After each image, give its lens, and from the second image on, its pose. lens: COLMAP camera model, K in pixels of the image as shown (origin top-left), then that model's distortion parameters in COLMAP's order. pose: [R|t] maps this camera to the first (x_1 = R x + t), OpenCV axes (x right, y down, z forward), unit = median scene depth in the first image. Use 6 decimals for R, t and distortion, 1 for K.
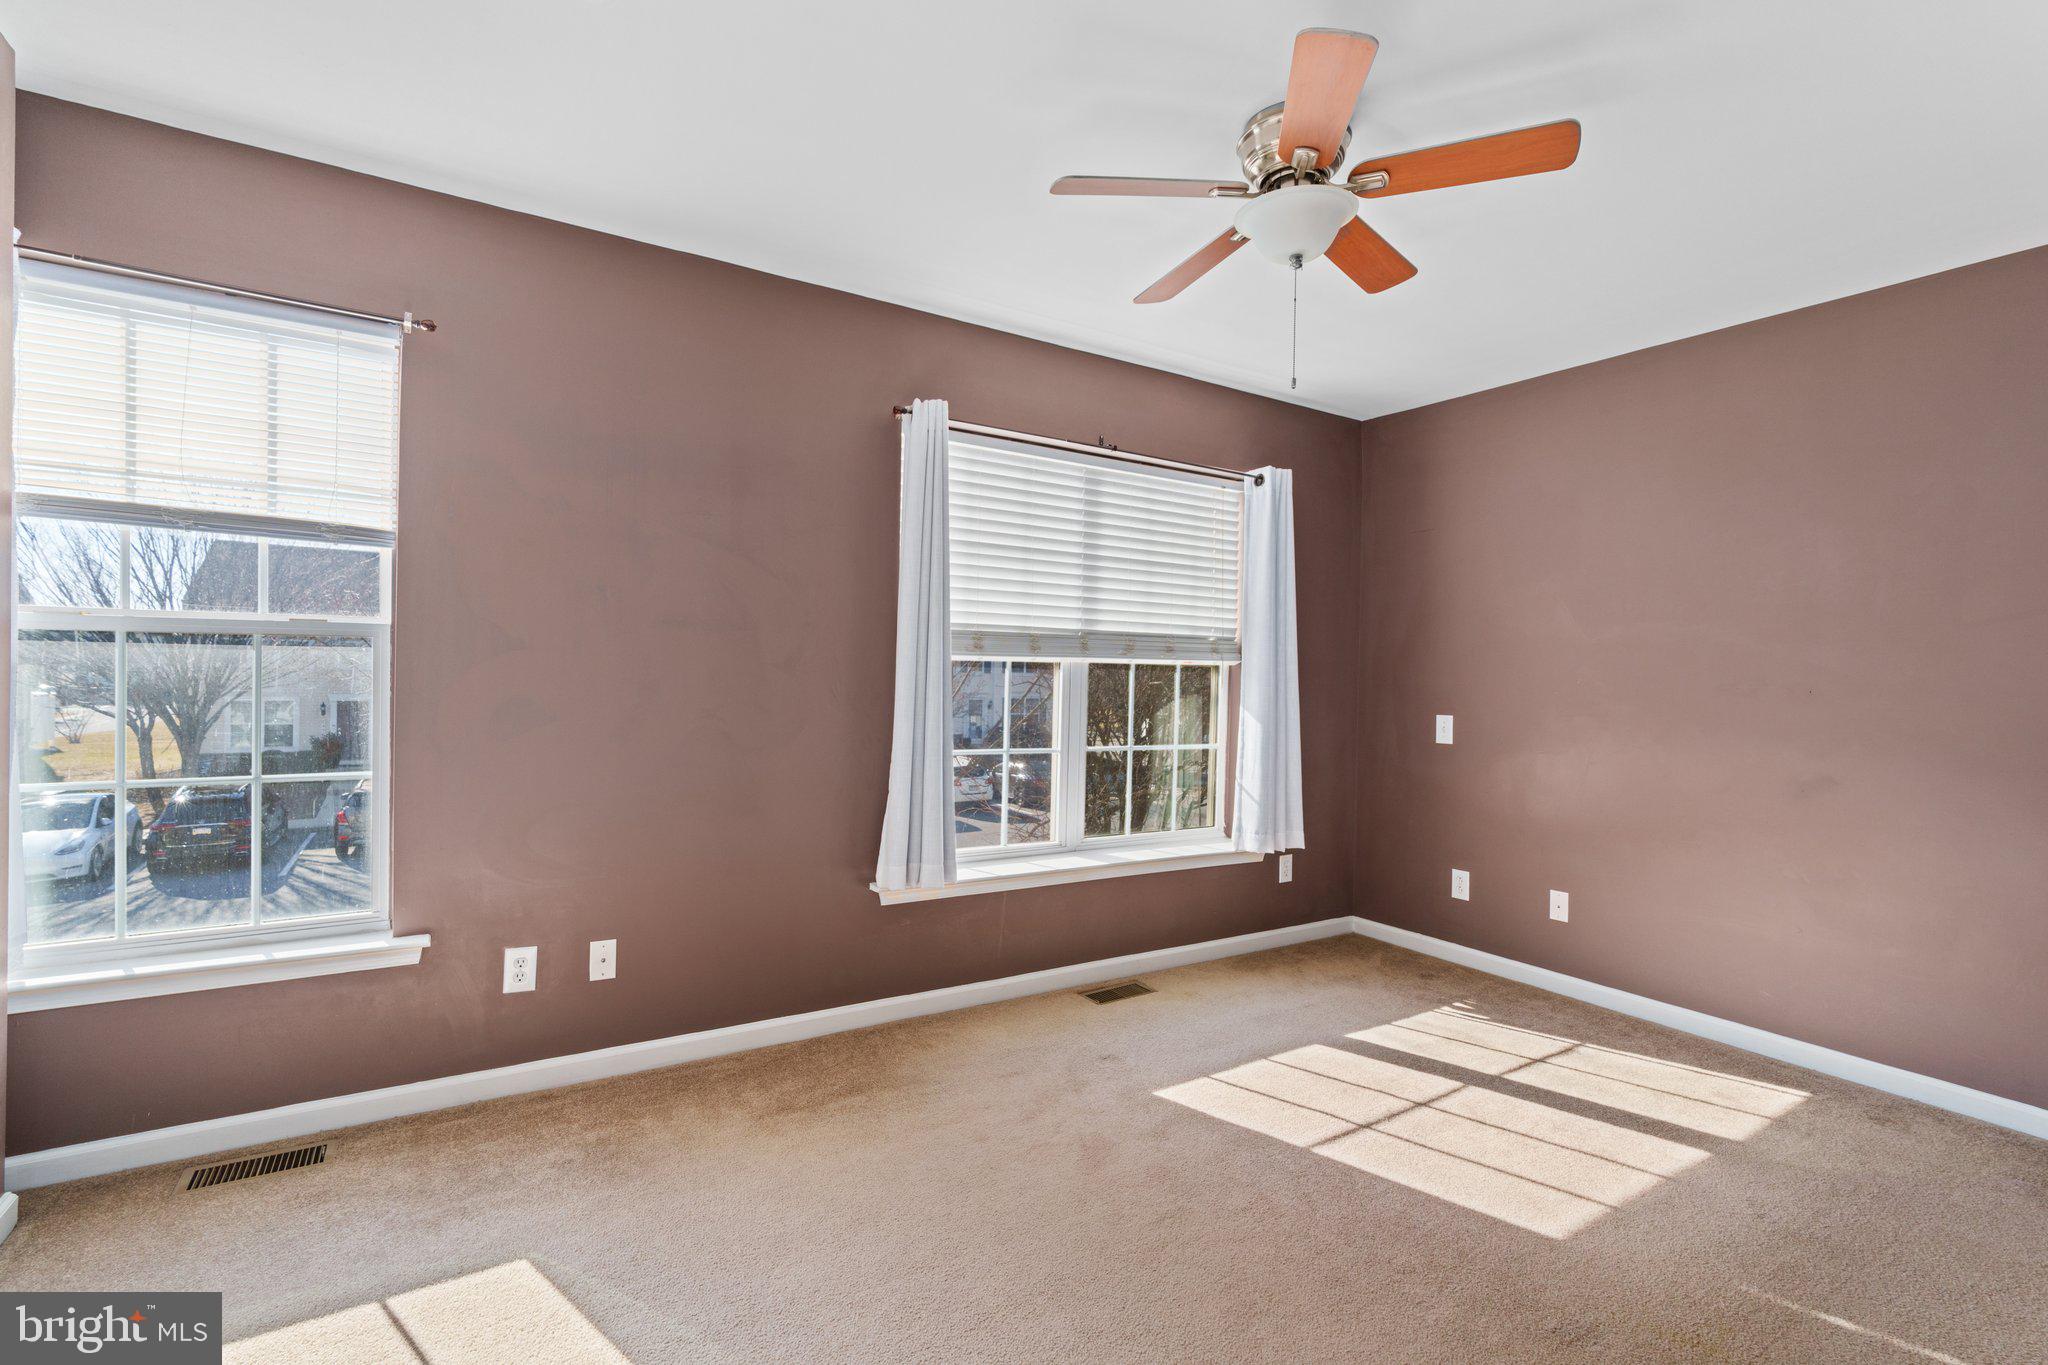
lens RADIAL K [[945.1, 0, 1024.0], [0, 945.1, 682.5], [0, 0, 1]] dist [0.000010, 0.000117]
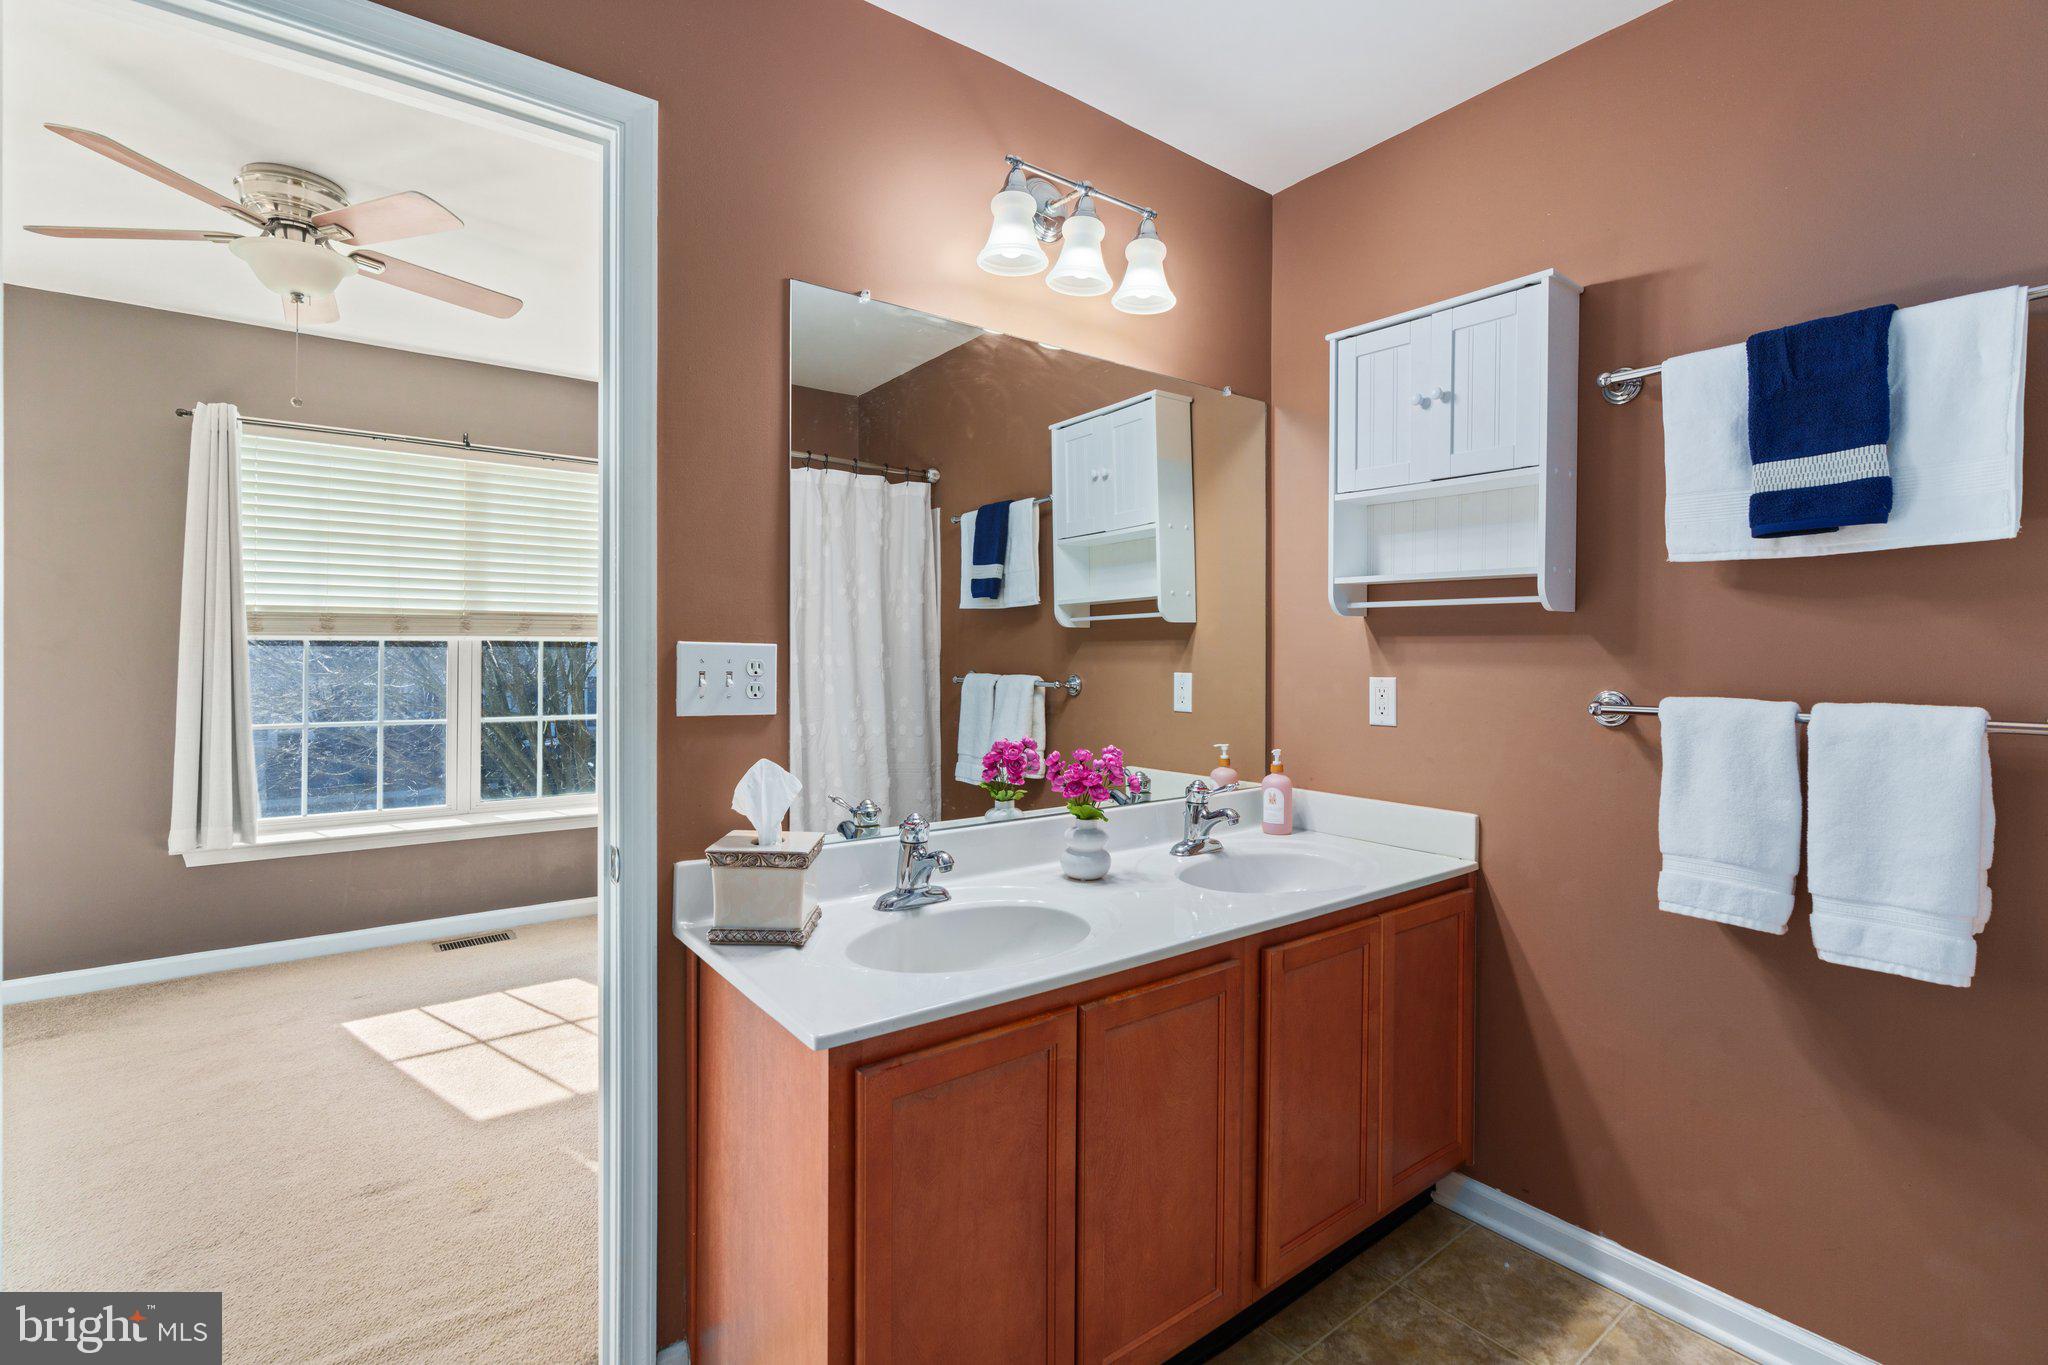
lens RADIAL K [[927.4, 0, 1016.1], [0, 927.4, 651.3], [0, 0, 1]] dist [-0.000168, 0.000471]
pose [[0.997390, -0.014690, 0.070686, 0.643987], [0.015330, 0.999846, -0.008517, 0.010697], [-0.070550, 0.009579, 0.997462, -0.117430]]
